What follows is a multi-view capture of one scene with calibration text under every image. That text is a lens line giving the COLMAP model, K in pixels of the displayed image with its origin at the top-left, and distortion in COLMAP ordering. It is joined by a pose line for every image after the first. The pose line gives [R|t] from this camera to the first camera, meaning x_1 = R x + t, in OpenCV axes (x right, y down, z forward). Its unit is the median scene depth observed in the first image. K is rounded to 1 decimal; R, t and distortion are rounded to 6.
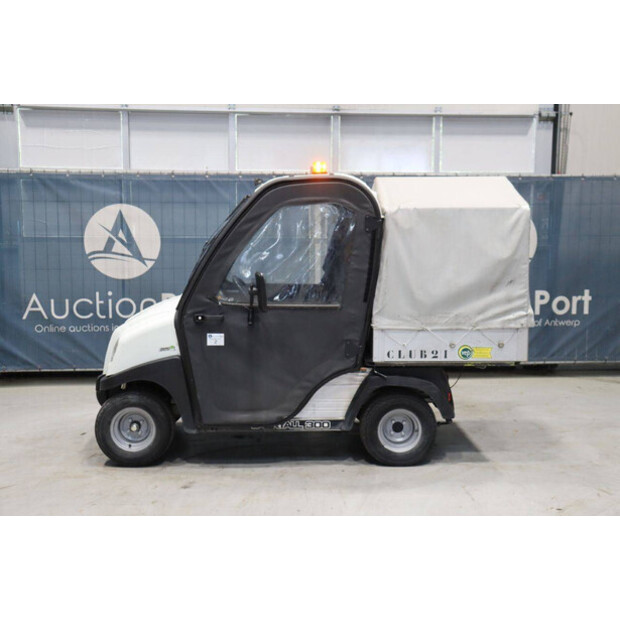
lens RADIAL K [[886.7, 0, 310.5], [0, 886.7, 307.7], [0, 0, 1]] dist [0.101754, 0.053060]
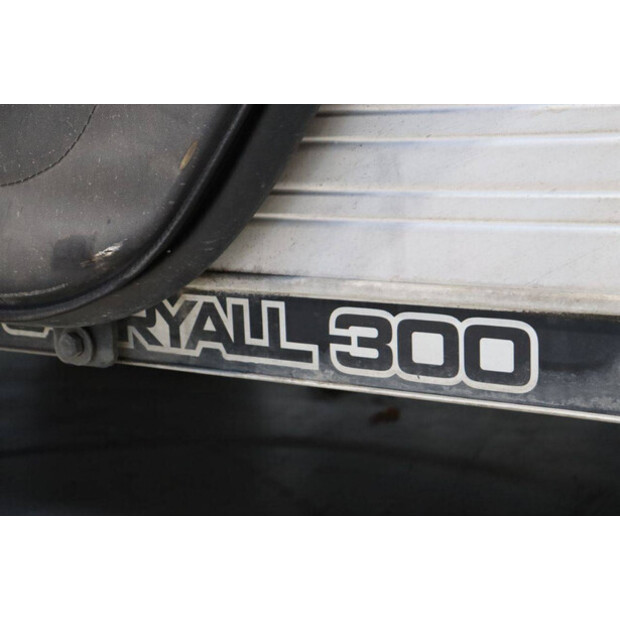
lens RADIAL K [[1146.6, 0, 310.0], [0, 1146.6, 310.0], [0, 0, 1]] dist [0.000894, -0.000144]
pose [[0.812808, 0.070455, -0.578256, 0.077651], [-0.021250, 0.995584, 0.091434, 0.116195], [0.582144, -0.062030, 0.810716, 0.890192]]
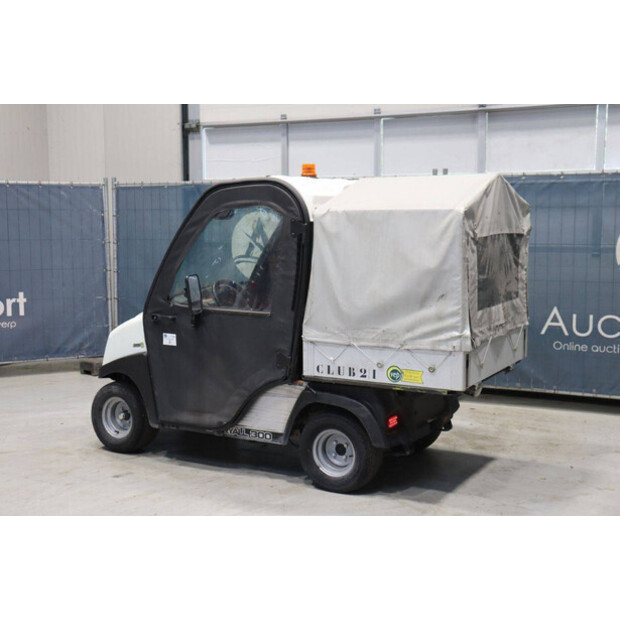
lens RADIAL K [[868.8, 0, 310.0], [0, 868.8, 310.0], [0, 0, 1]] dist [0.090051, 0.040778]
pose [[0.846129, 0.051837, -0.530452, 0.556529], [-0.055945, 0.998399, 0.008327, -0.015650], [0.530035, 0.022630, 0.847674, 0.223812]]
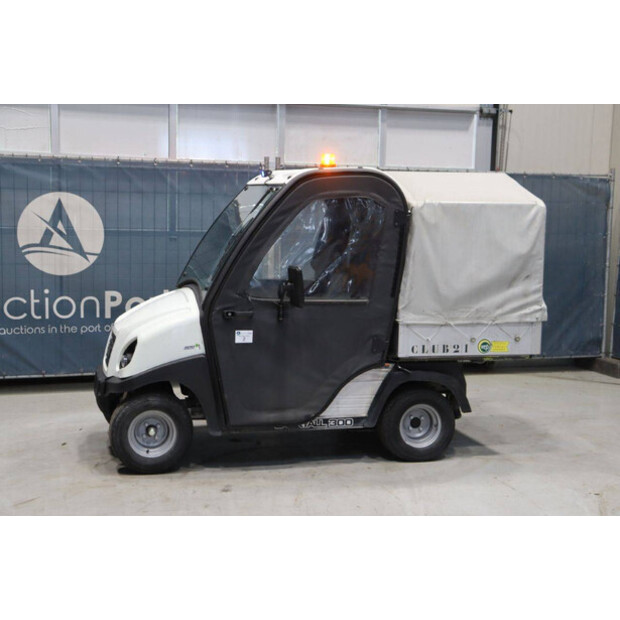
lens RADIAL K [[985.1, 0, 312.9], [0, 985.1, 308.8], [0, 0, 1]] dist [0.188200, -0.029812]
pose [[0.975461, -0.006900, 0.220066, -0.264530], [0.007559, 0.999969, -0.002152, 0.008350], [-0.220045, 0.003763, 0.975483, -0.058278]]
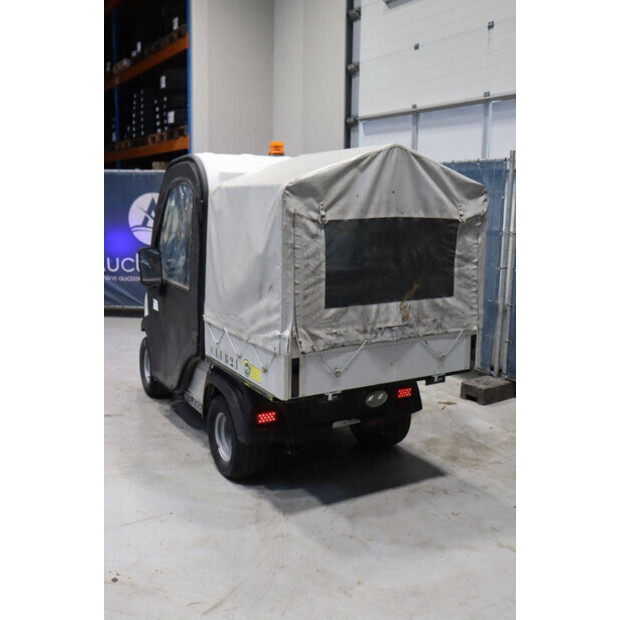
lens RADIAL K [[634.9, 0, 310.0], [0, 634.9, 310.0], [0, 0, 1]] dist [-0.043382, 0.015022]
pose [[0.455157, 0.156020, -0.876635, 0.692303], [-0.119176, 0.986345, 0.113669, -0.073066], [0.882400, 0.052736, 0.467536, 0.780040]]
